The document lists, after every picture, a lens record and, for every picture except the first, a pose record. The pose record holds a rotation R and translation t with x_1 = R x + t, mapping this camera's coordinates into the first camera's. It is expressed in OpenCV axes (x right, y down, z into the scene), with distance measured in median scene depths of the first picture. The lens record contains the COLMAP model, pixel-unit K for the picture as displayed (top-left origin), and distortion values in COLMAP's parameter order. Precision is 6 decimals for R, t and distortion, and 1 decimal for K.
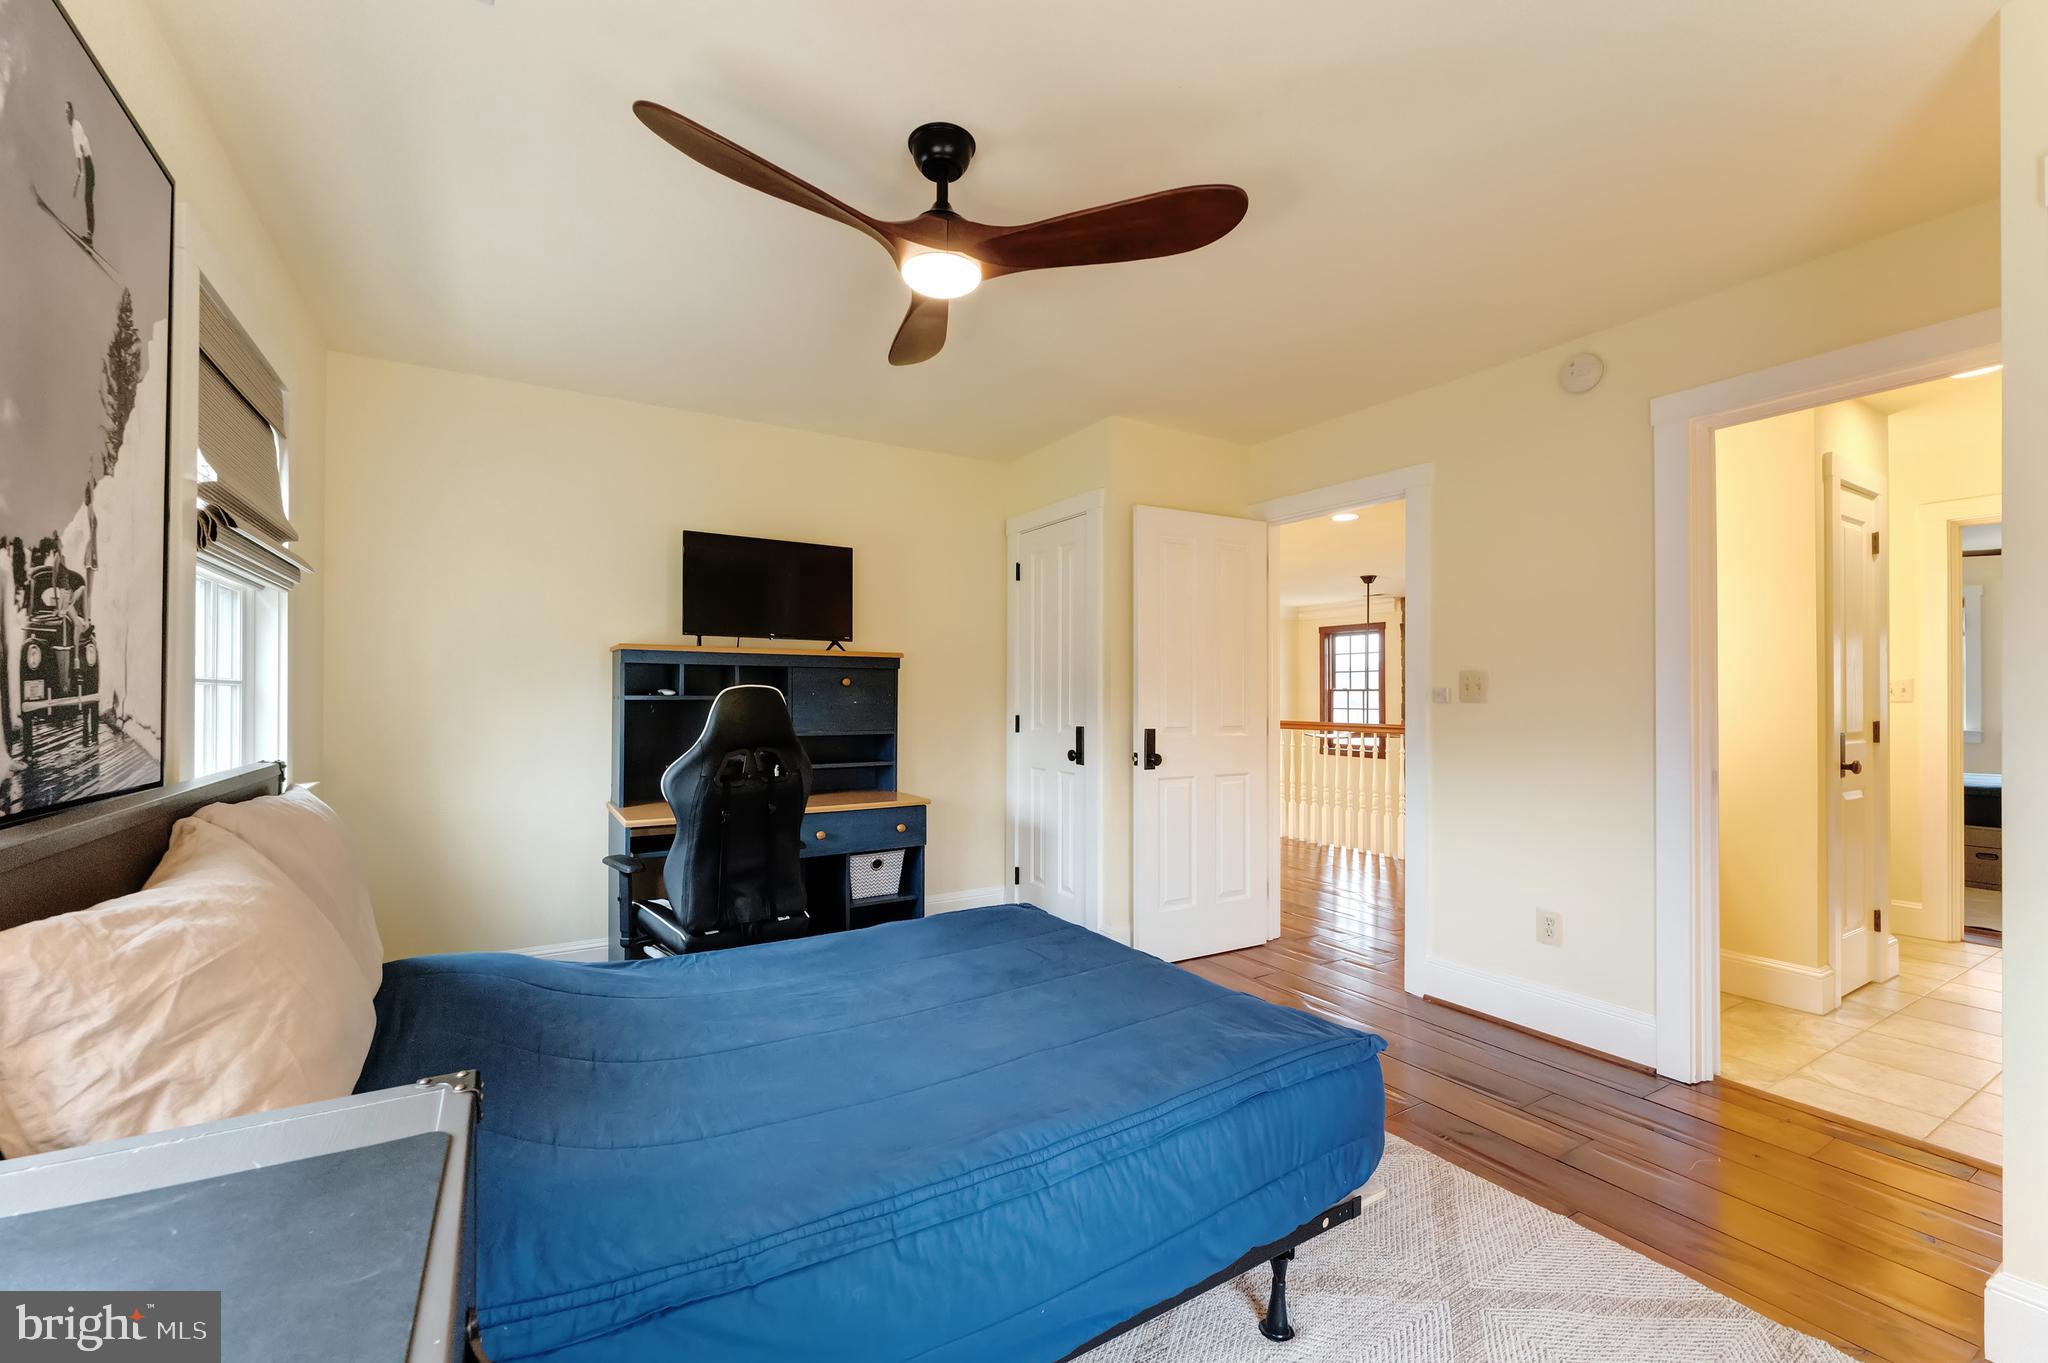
lens RADIAL K [[834.7, 0, 1022.3], [0, 834.7, 691.5], [0, 0, 1]] dist [-0.000058, -0.000025]
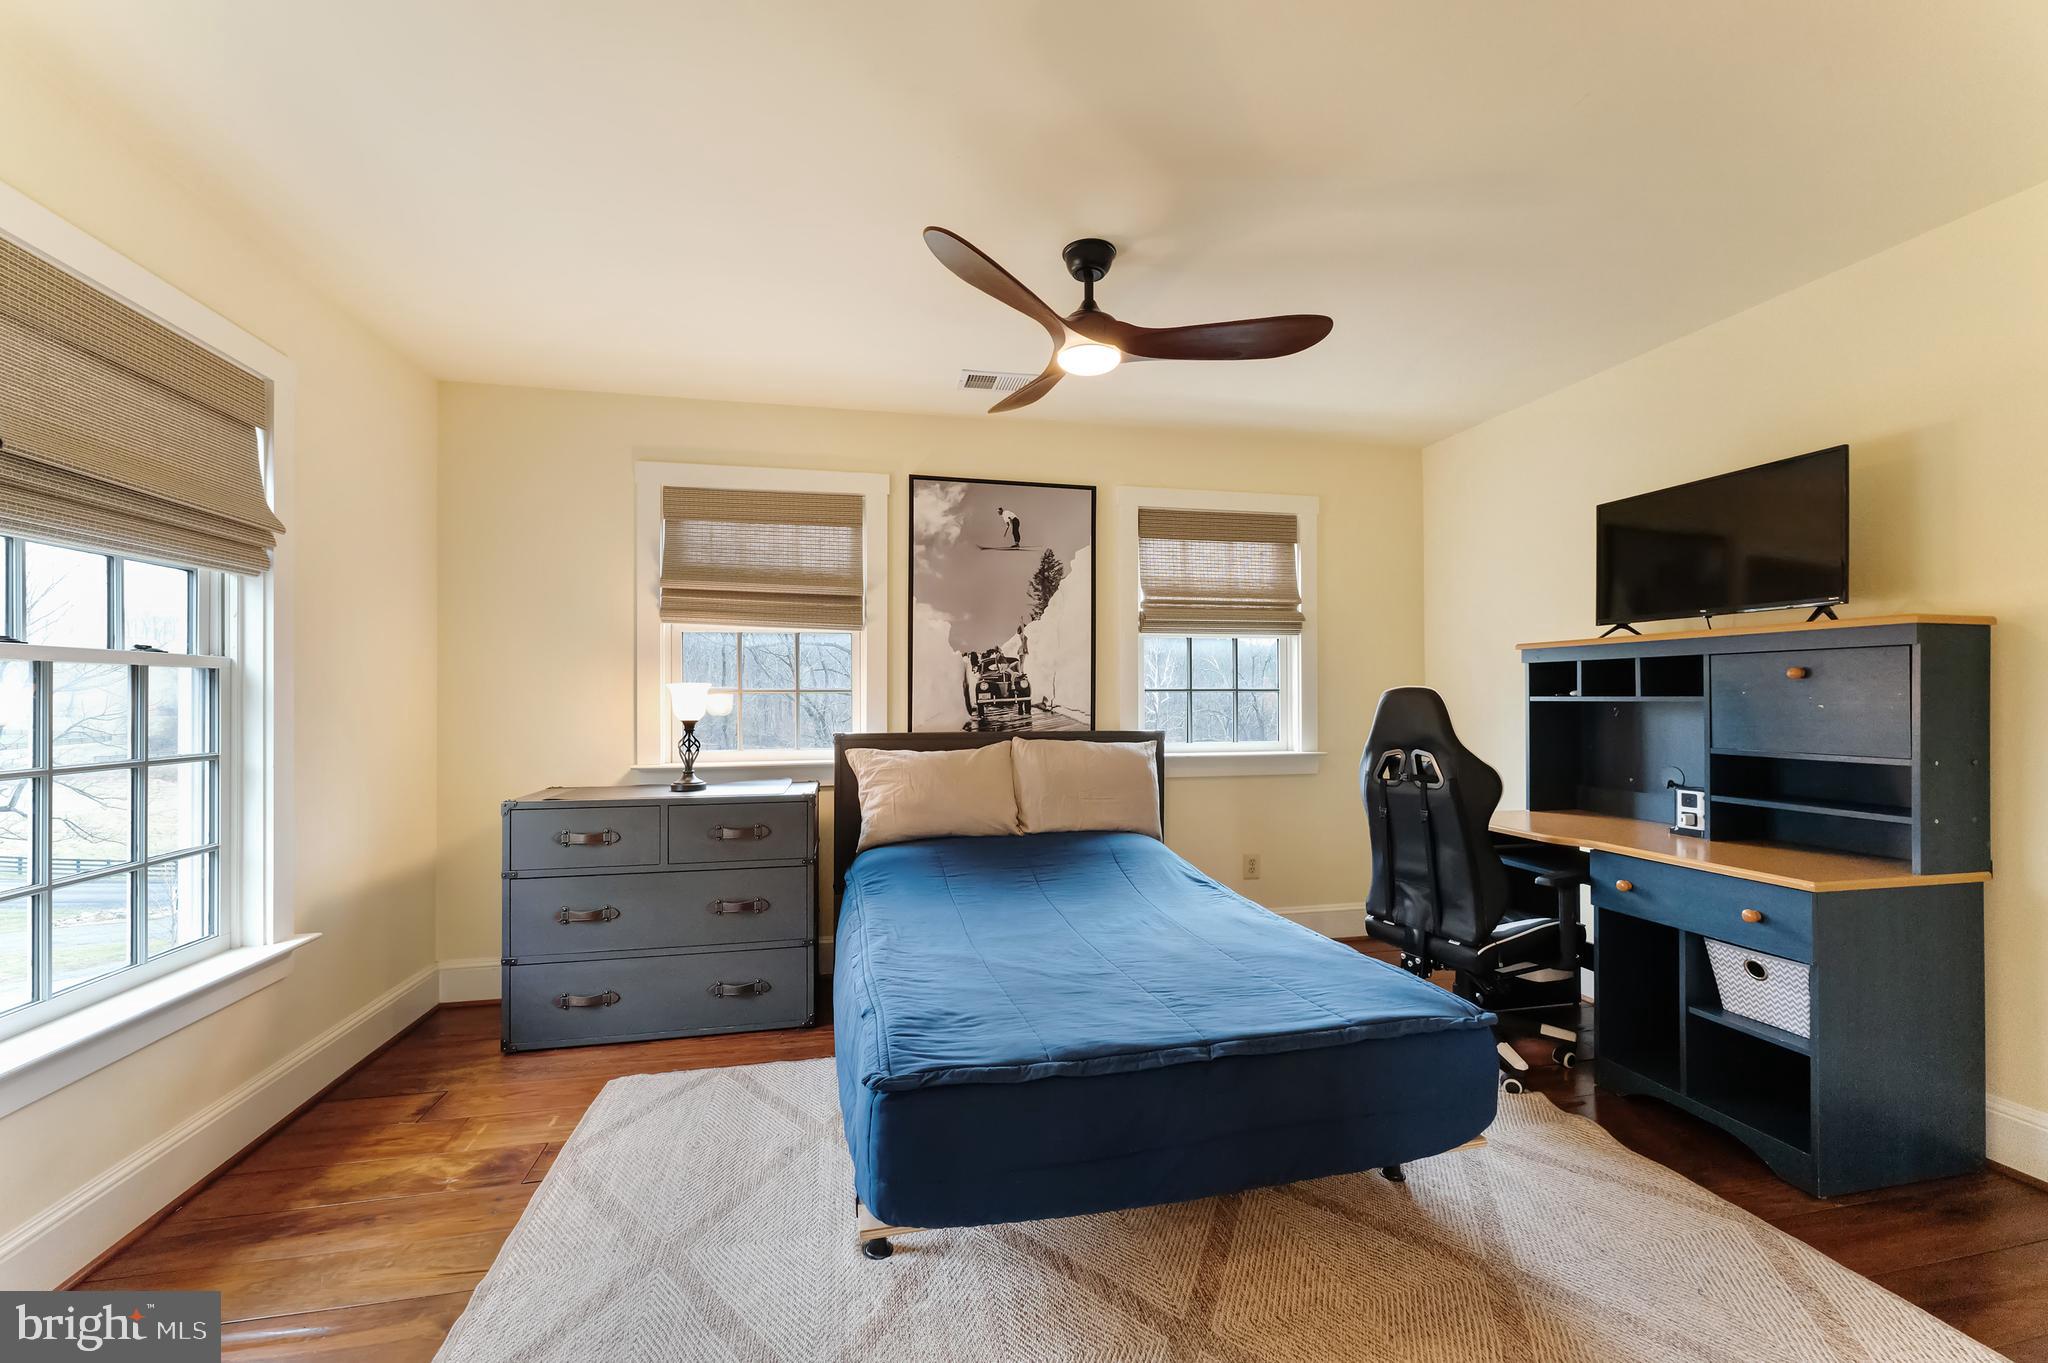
lens RADIAL K [[834.7, 0, 1026.7], [0, 834.7, 690.1], [0, 0, 1]] dist [-0.000058, -0.000025]
pose [[-0.323546, -0.006231, -0.946192, 1.628764], [0.008366, 0.999920, -0.009446, 0.005121], [0.946175, -0.010972, -0.323468, 1.923828]]
